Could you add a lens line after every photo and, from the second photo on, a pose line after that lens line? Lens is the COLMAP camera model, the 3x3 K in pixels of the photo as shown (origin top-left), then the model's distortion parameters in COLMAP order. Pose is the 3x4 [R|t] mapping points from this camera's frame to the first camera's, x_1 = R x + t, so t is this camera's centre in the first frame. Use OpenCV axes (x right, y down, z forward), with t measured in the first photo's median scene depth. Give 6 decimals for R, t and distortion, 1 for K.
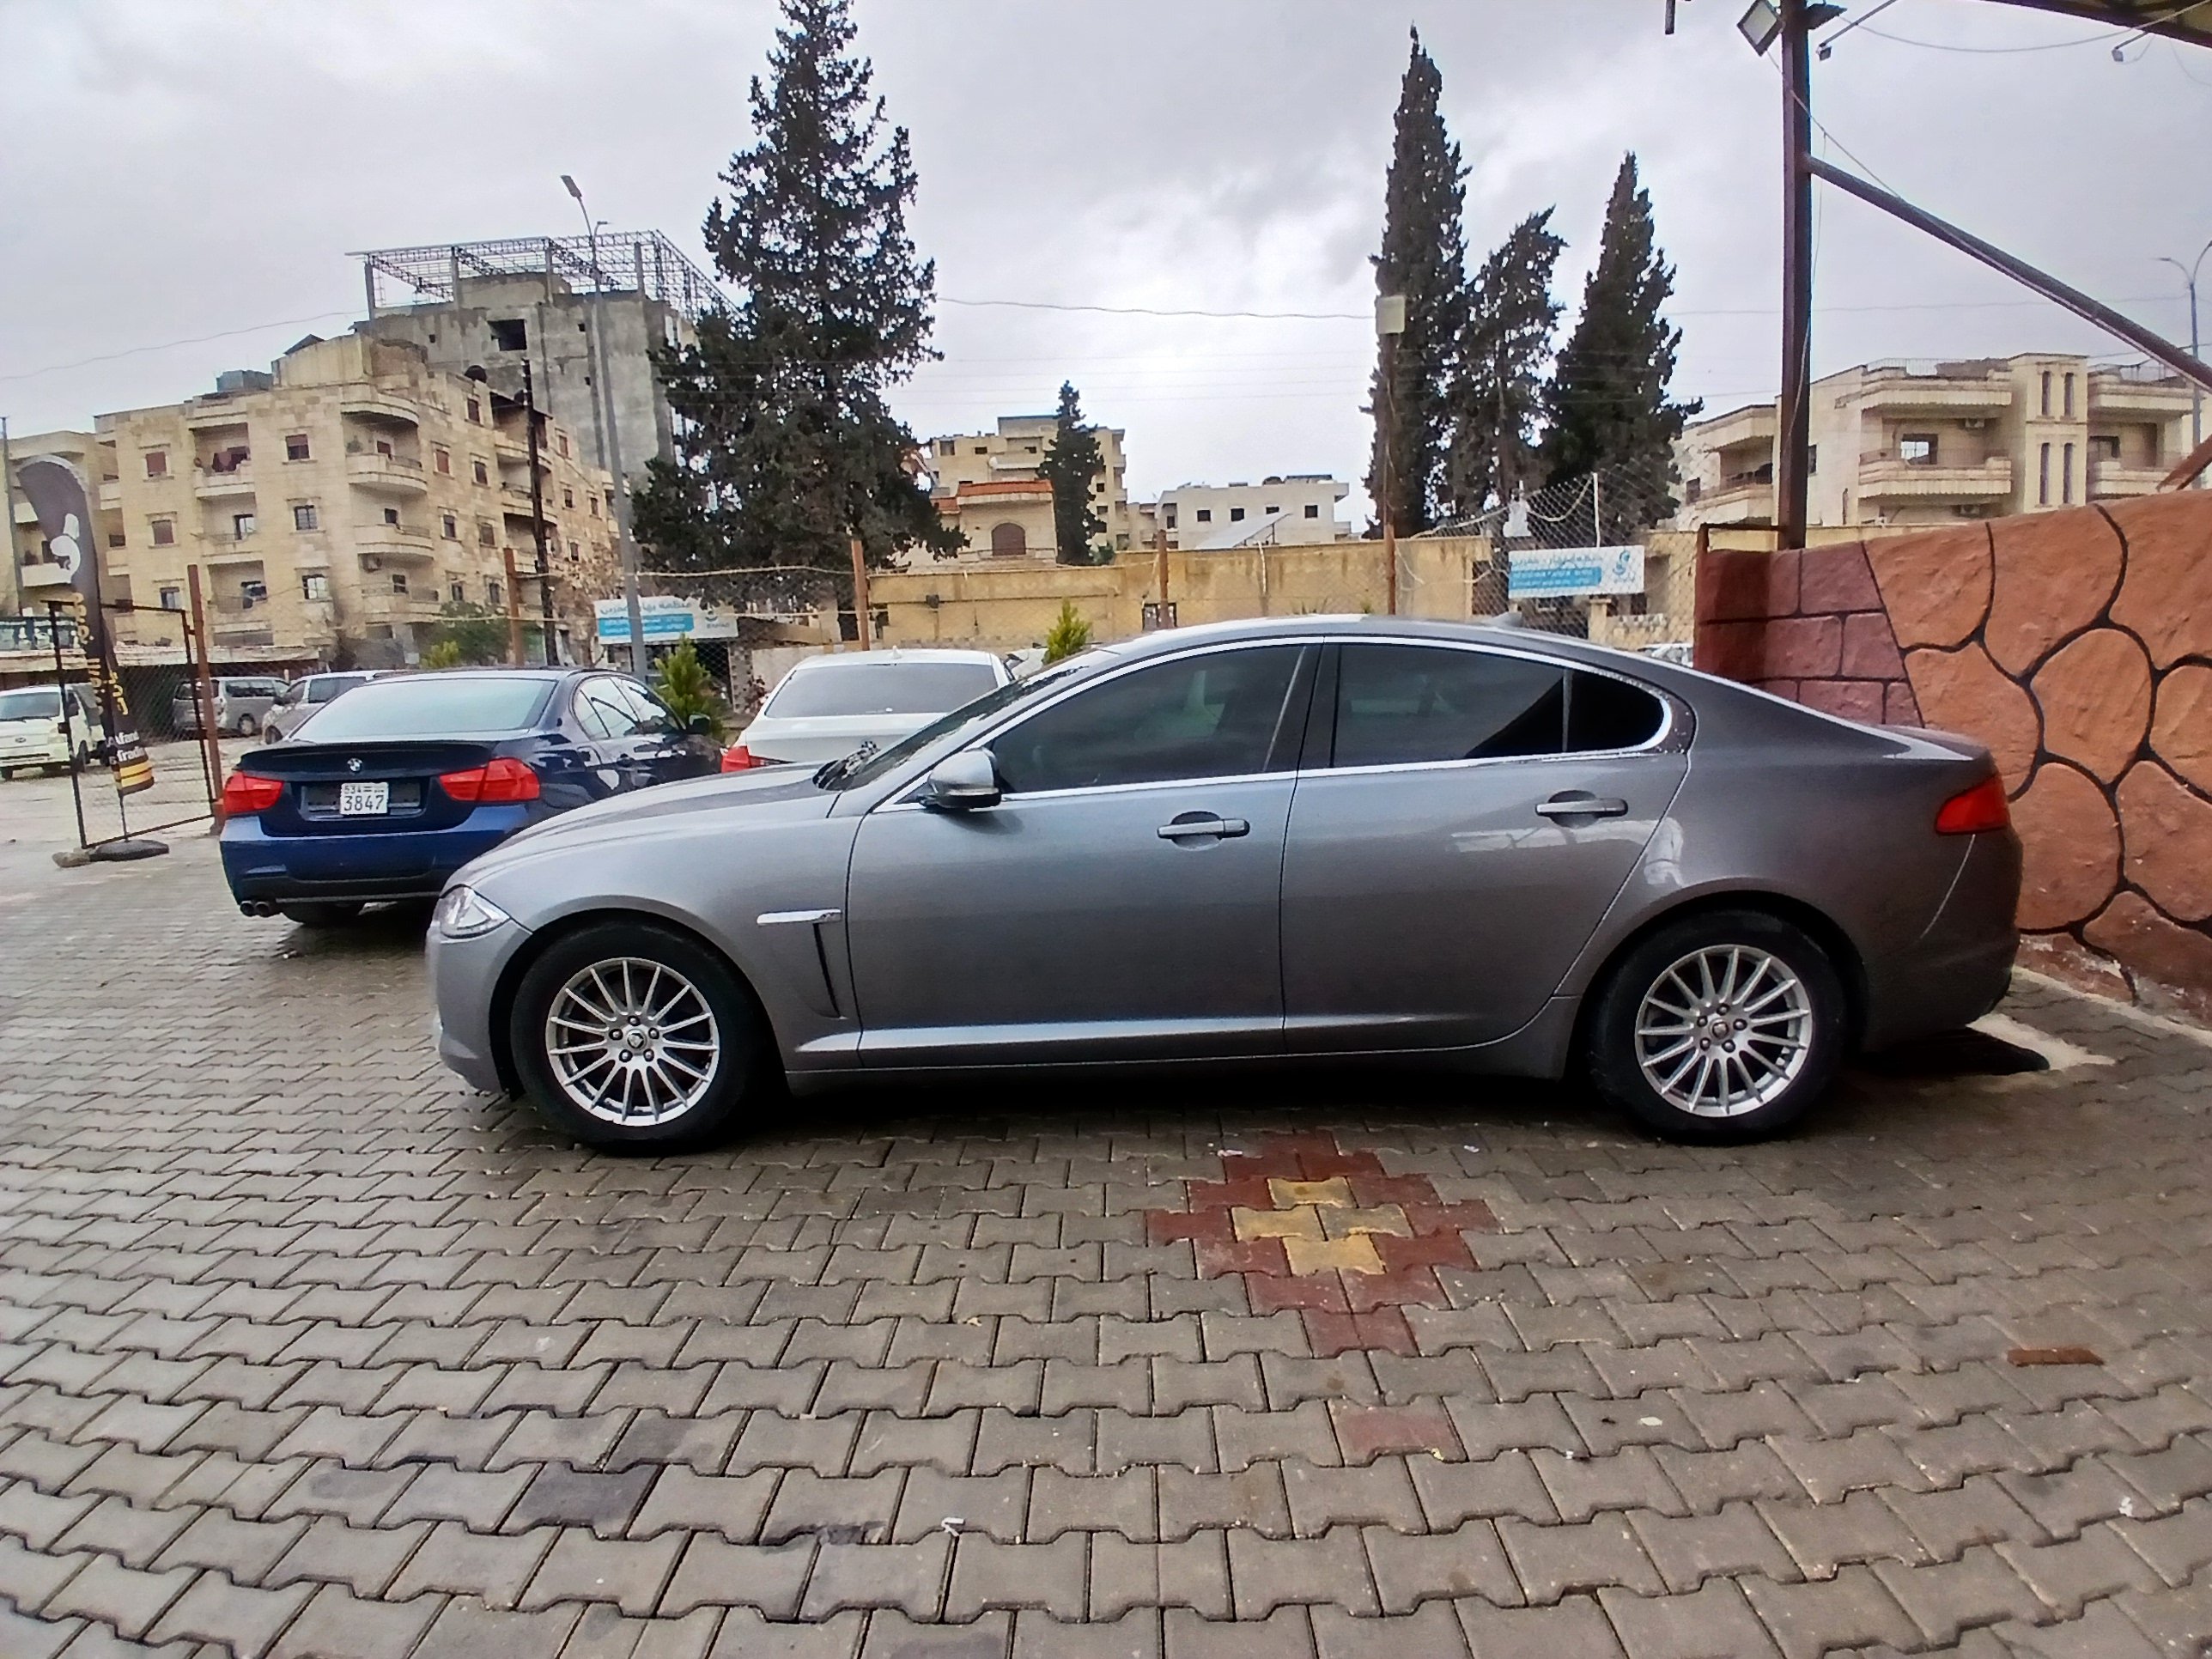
lens RADIAL K [[1094.6, 0, 1111.5], [0, 1094.6, 834.2], [0, 0, 1]] dist [0.005275, -0.044631]
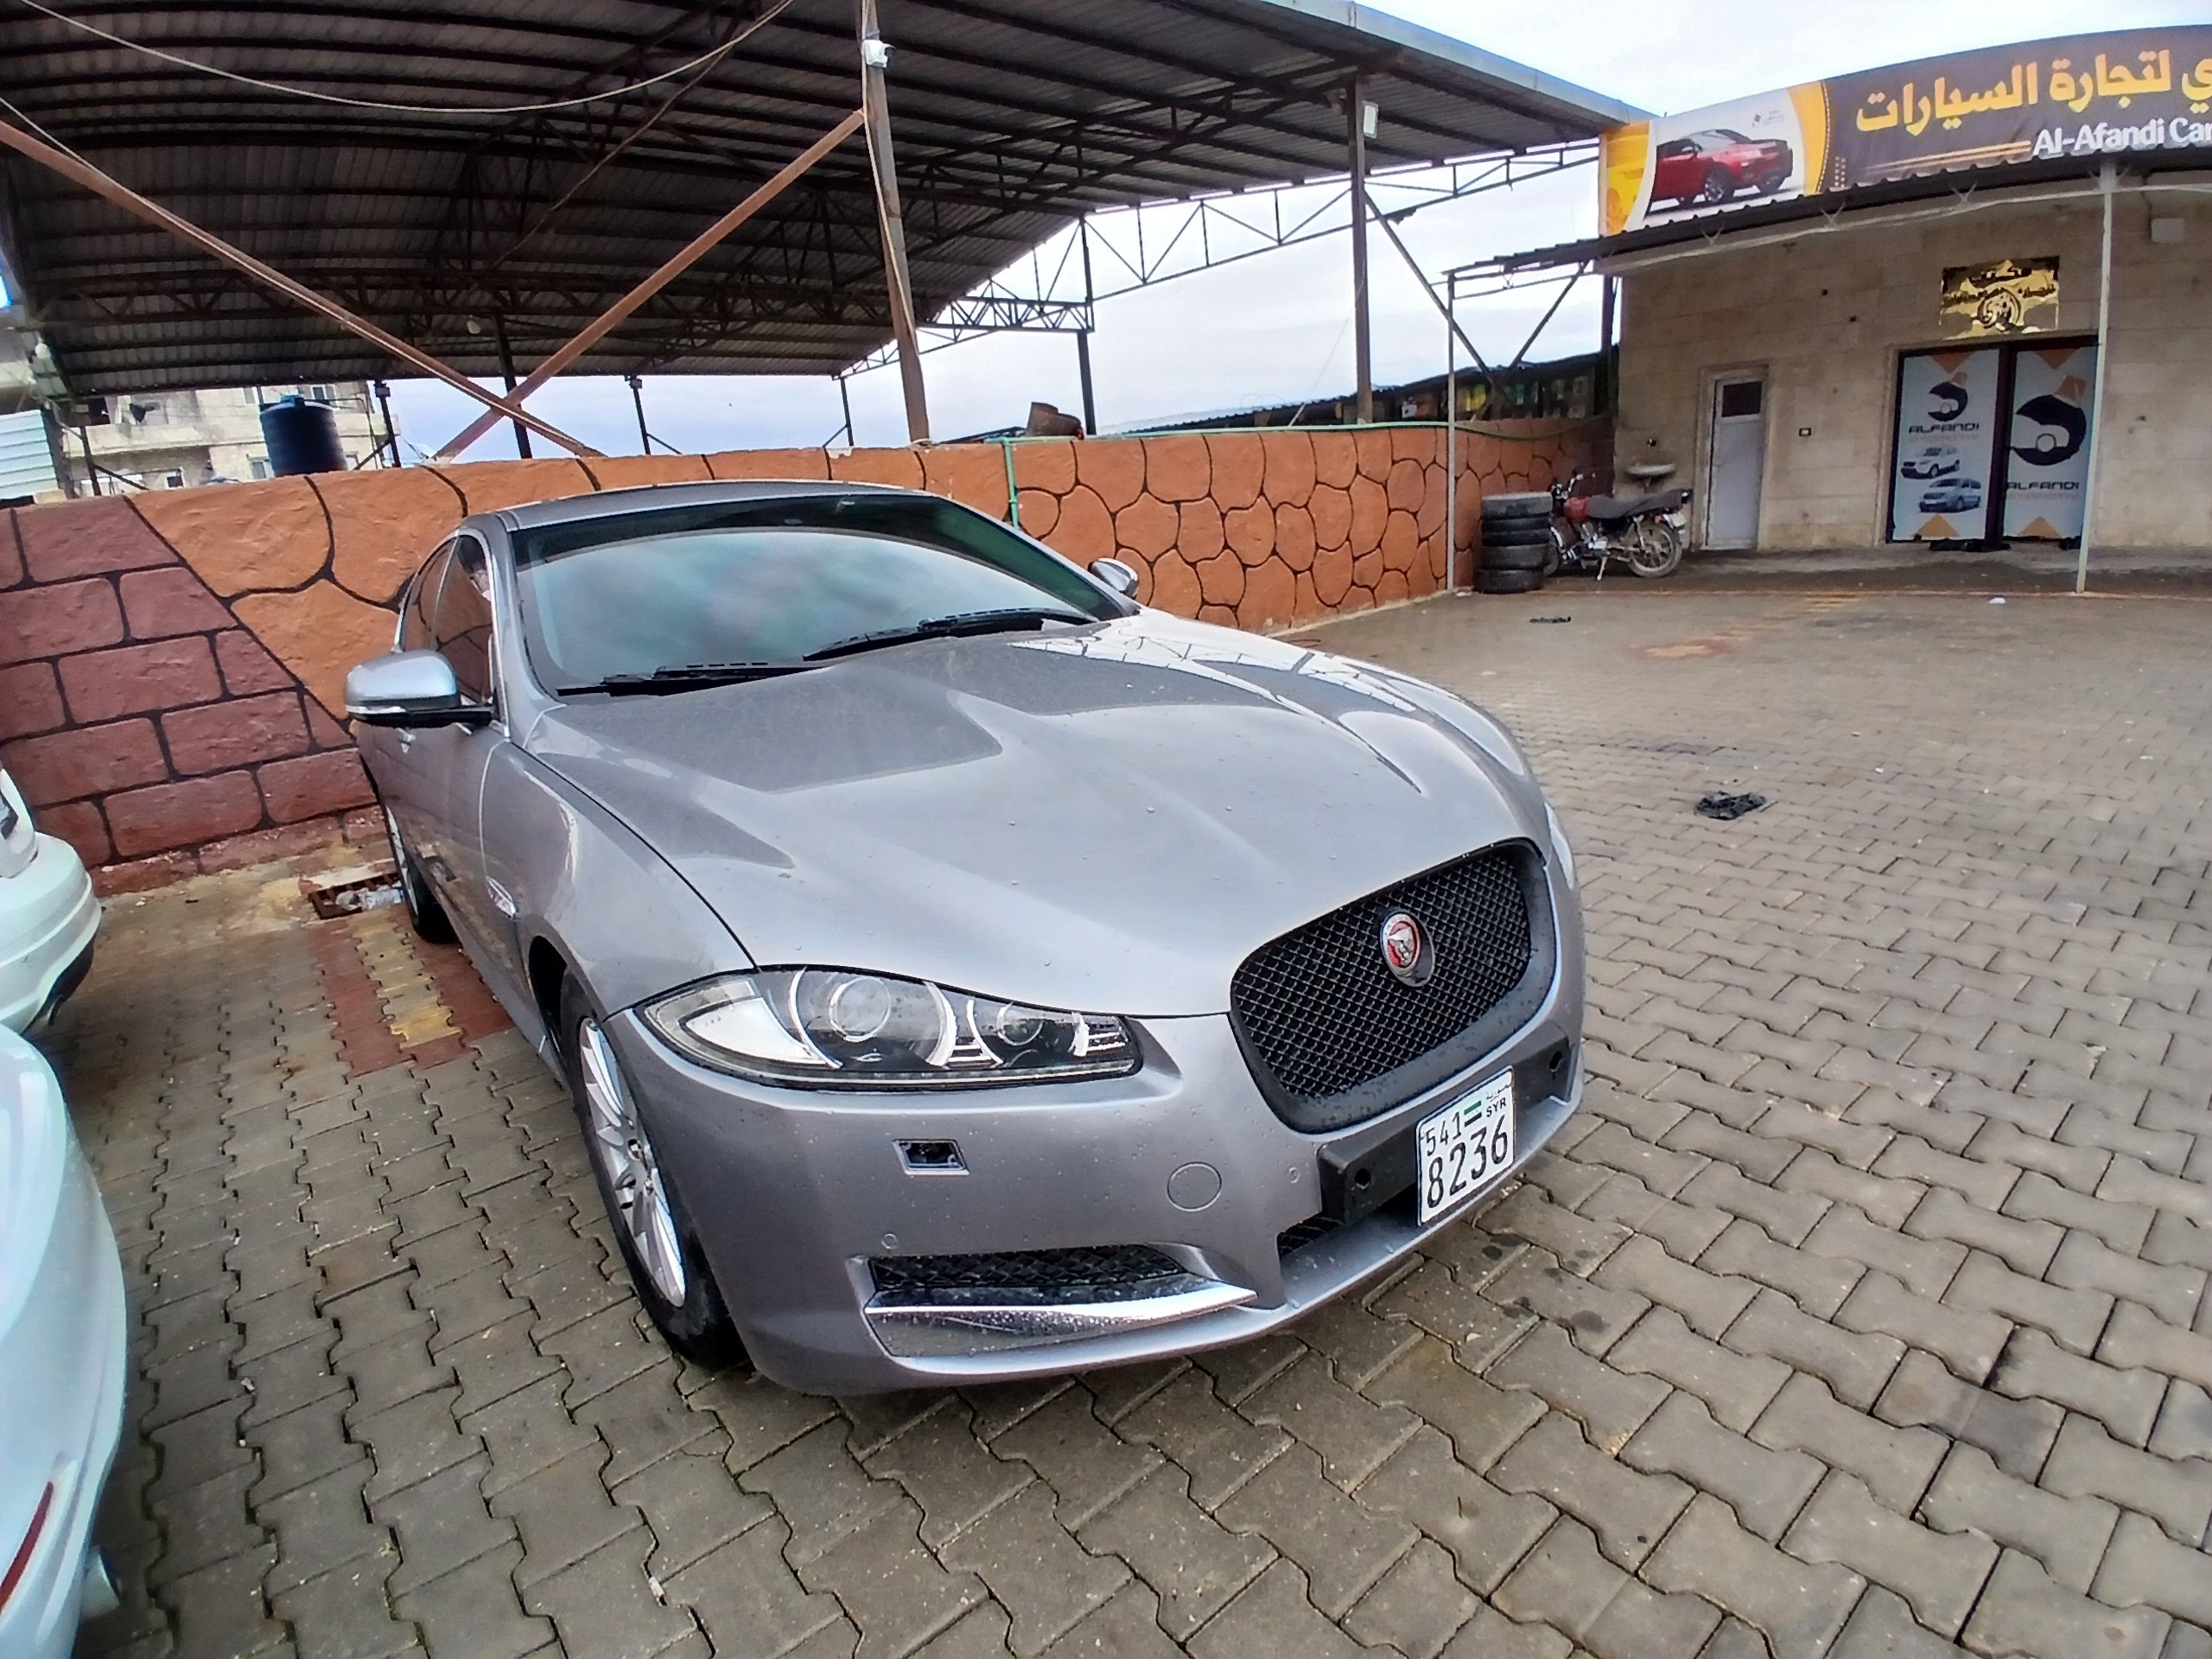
lens RADIAL K [[1084.7, 0, 1133.7], [0, 1084.7, 825.3], [0, 0, 1]] dist [-0.001549, -0.035013]
pose [[-0.623009, -0.131044, 0.771160, -0.091603], [0.233336, 0.909848, 0.343120, -0.017709], [-0.746602, 0.393706, -0.536266, 0.146132]]
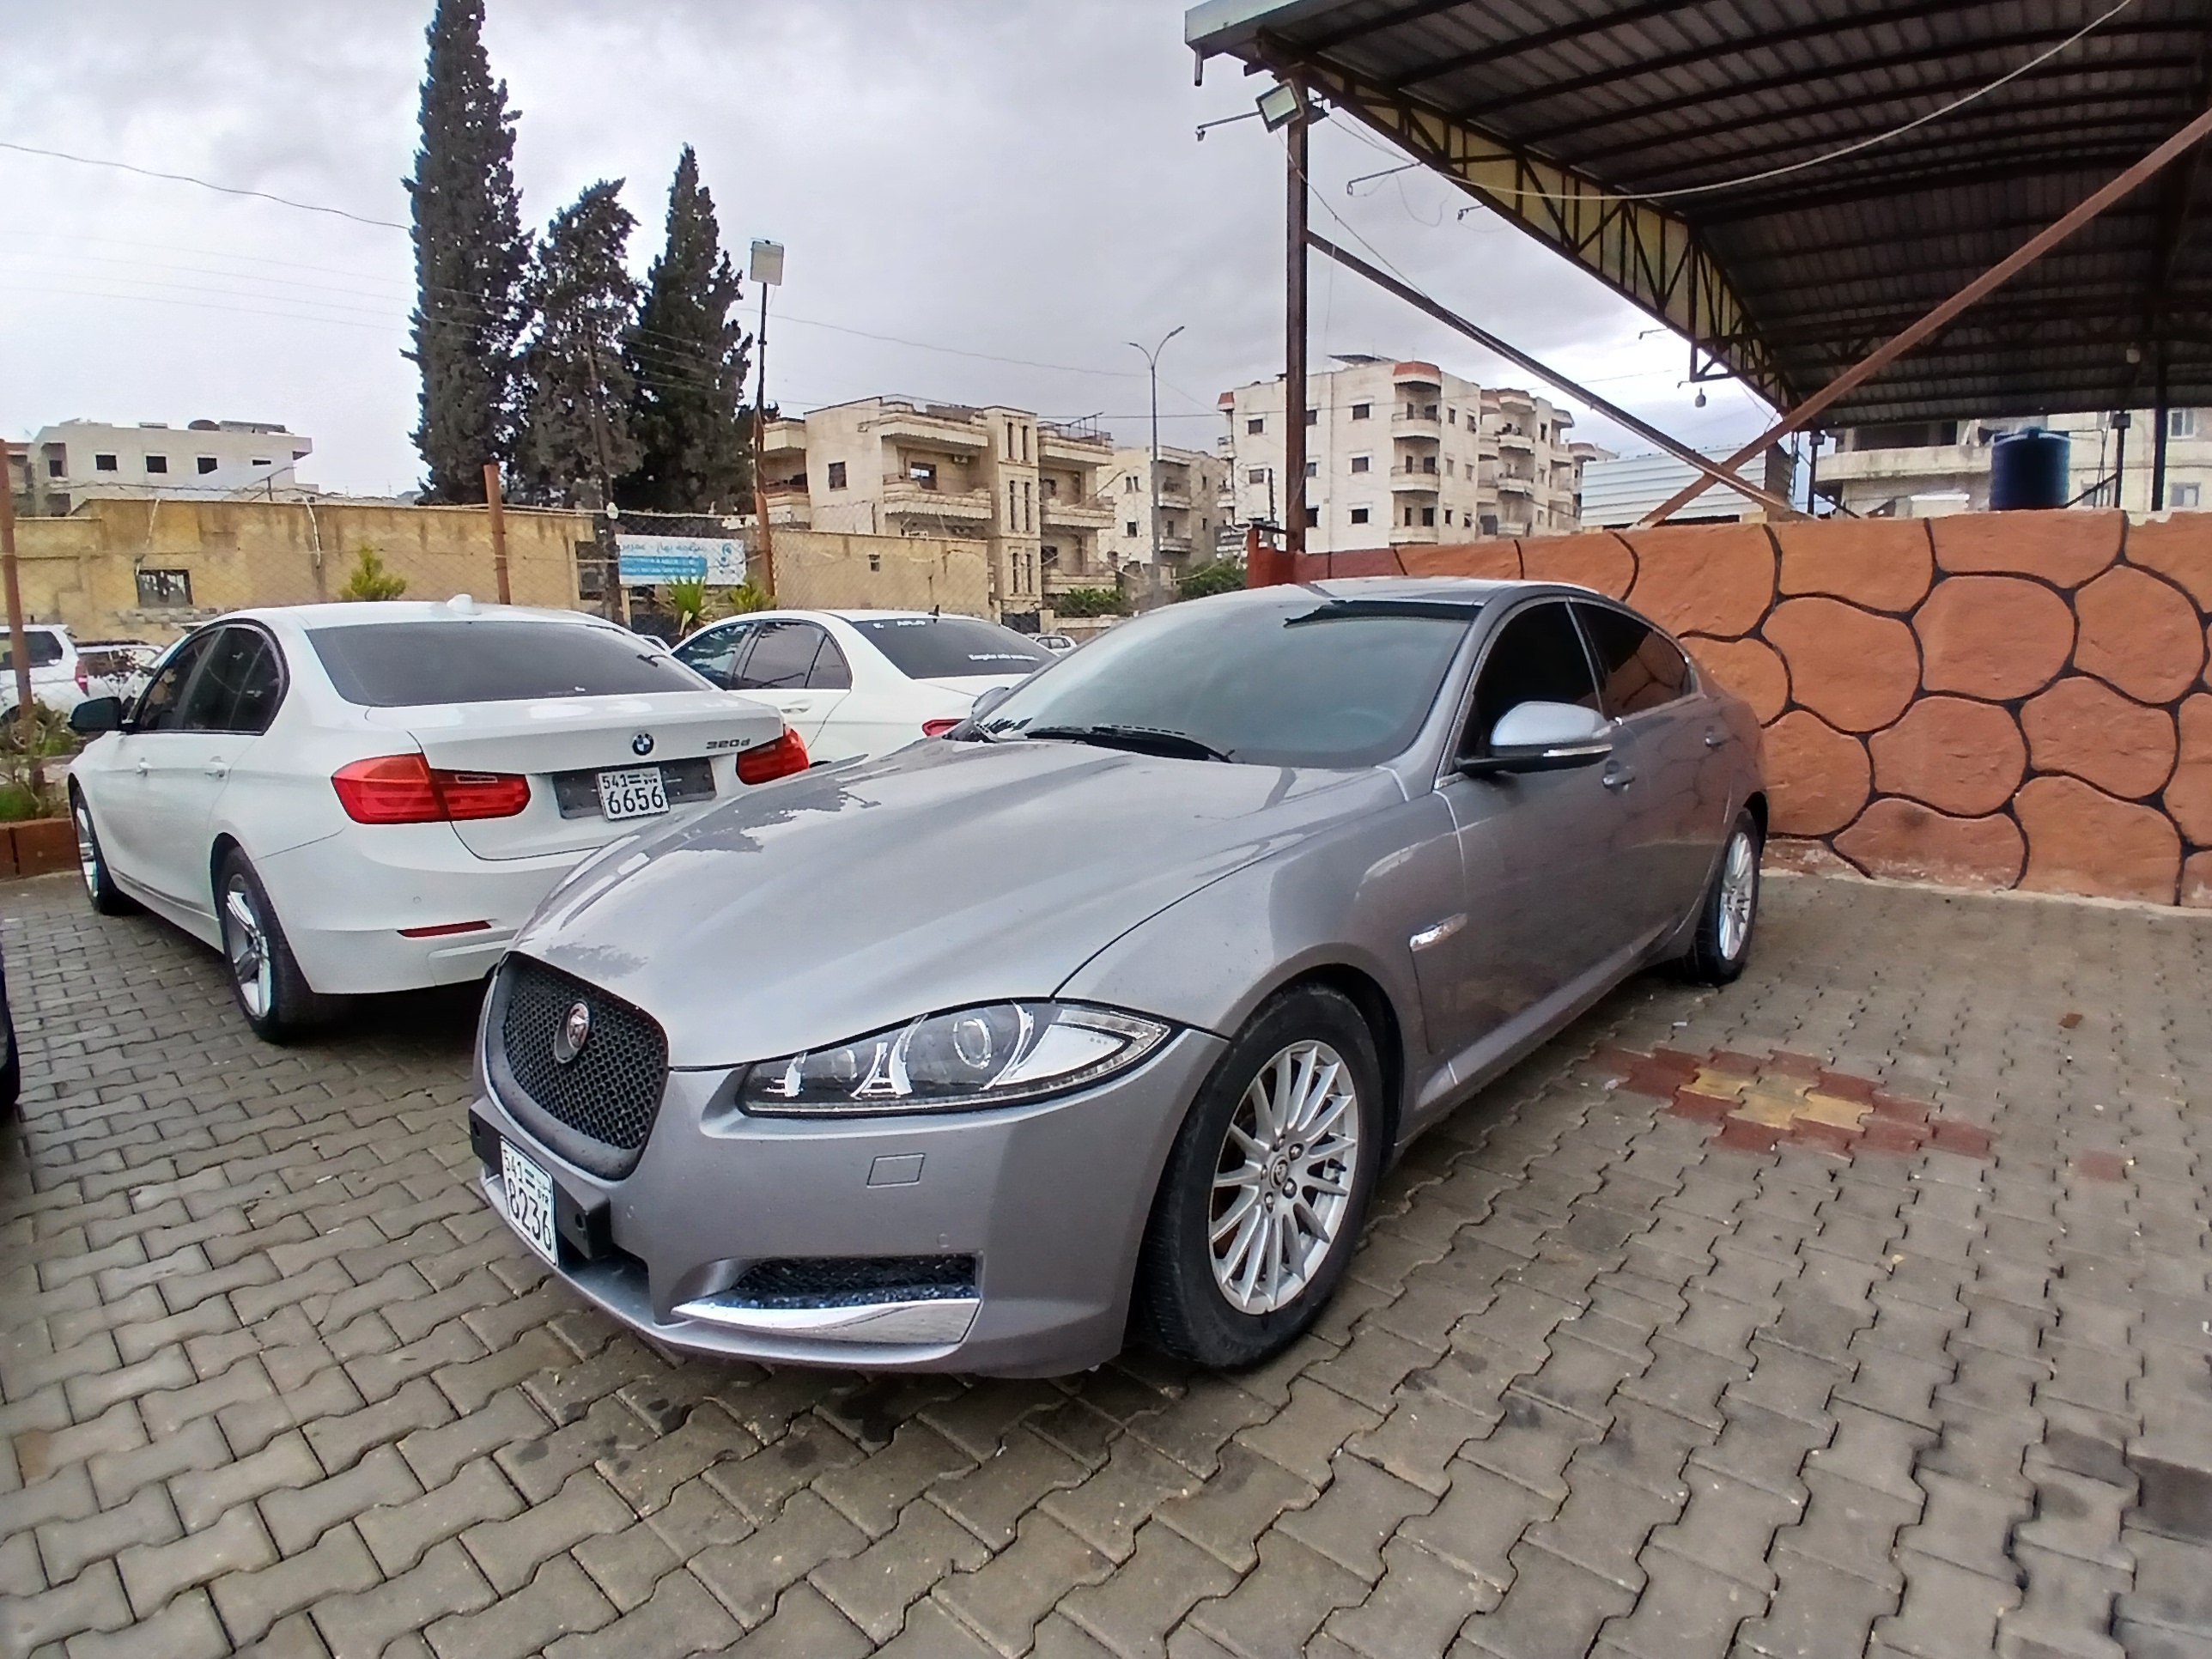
lens RADIAL K [[1105.0, 0, 1106.3], [0, 1105.0, 836.2], [0, 0, 1]] dist [0.003171, -0.047090]
pose [[0.662873, -0.110342, 0.740556, -0.086743], [0.106371, 0.992927, 0.052732, -0.004596], [-0.741137, 0.043819, 0.669922, 0.057356]]
